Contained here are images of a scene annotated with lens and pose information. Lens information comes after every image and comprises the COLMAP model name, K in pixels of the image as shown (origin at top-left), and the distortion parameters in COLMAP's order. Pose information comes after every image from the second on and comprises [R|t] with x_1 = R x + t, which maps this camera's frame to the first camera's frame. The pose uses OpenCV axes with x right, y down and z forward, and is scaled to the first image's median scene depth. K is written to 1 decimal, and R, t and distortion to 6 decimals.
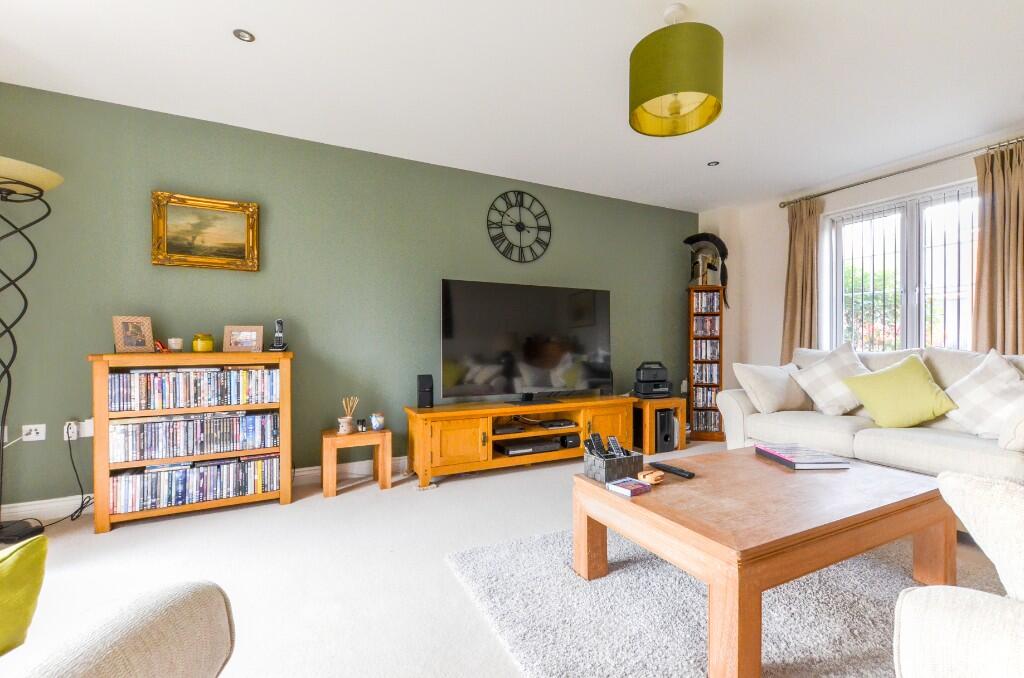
lens RADIAL K [[450.0, 0, 518.4], [0, 450.0, 341.6], [0, 0, 1]] dist [0.002859, -0.000729]
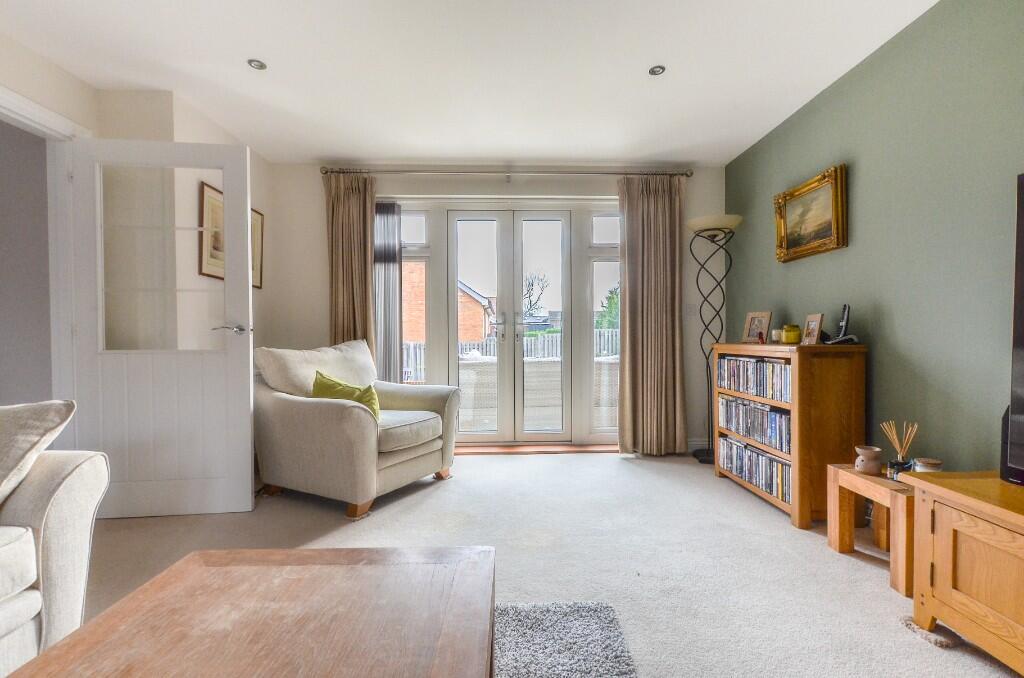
lens RADIAL K [[450.0, 0, 515.0], [0, 450.0, 345.3], [0, 0, 1]] dist [0.002859, -0.000729]
pose [[-0.438307, 0.018899, -0.898627, 0.480558], [0.006903, 0.999820, 0.017660, 0.005443], [0.898799, 0.001537, -0.438359, 0.936256]]
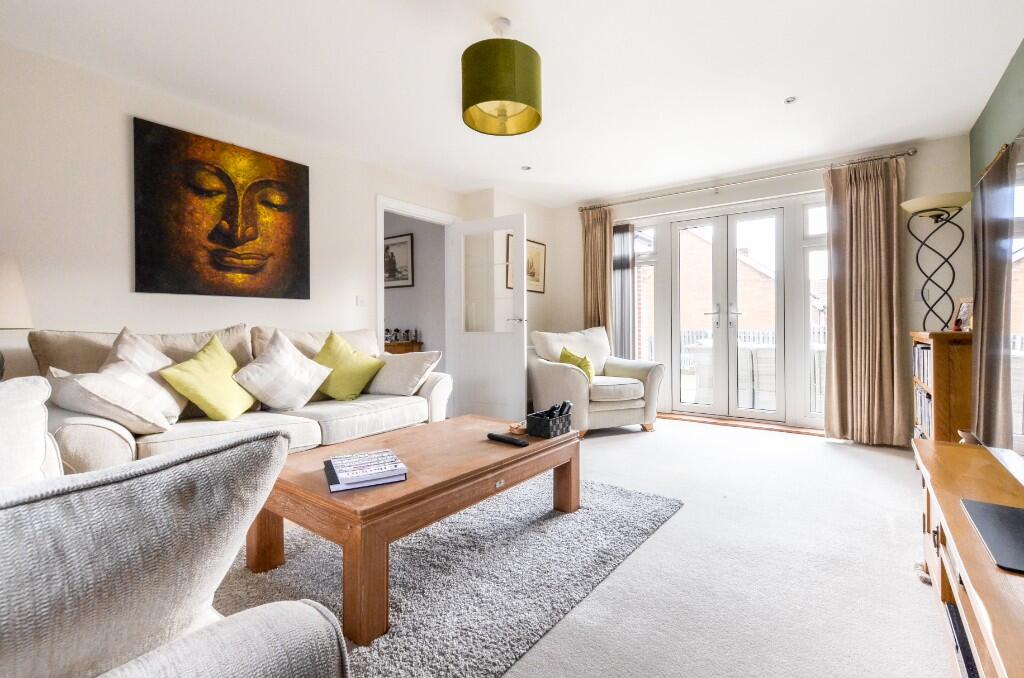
lens RADIAL K [[450.0, 0, 538.2], [0, 450.0, 324.4], [0, 0, 1]] dist [0.002859, -0.000729]
pose [[-0.889258, 0.002856, -0.457396, 0.565337], [0.005637, 0.999973, -0.004716, 0.008564], [0.457370, -0.006772, -0.889251, 1.473236]]
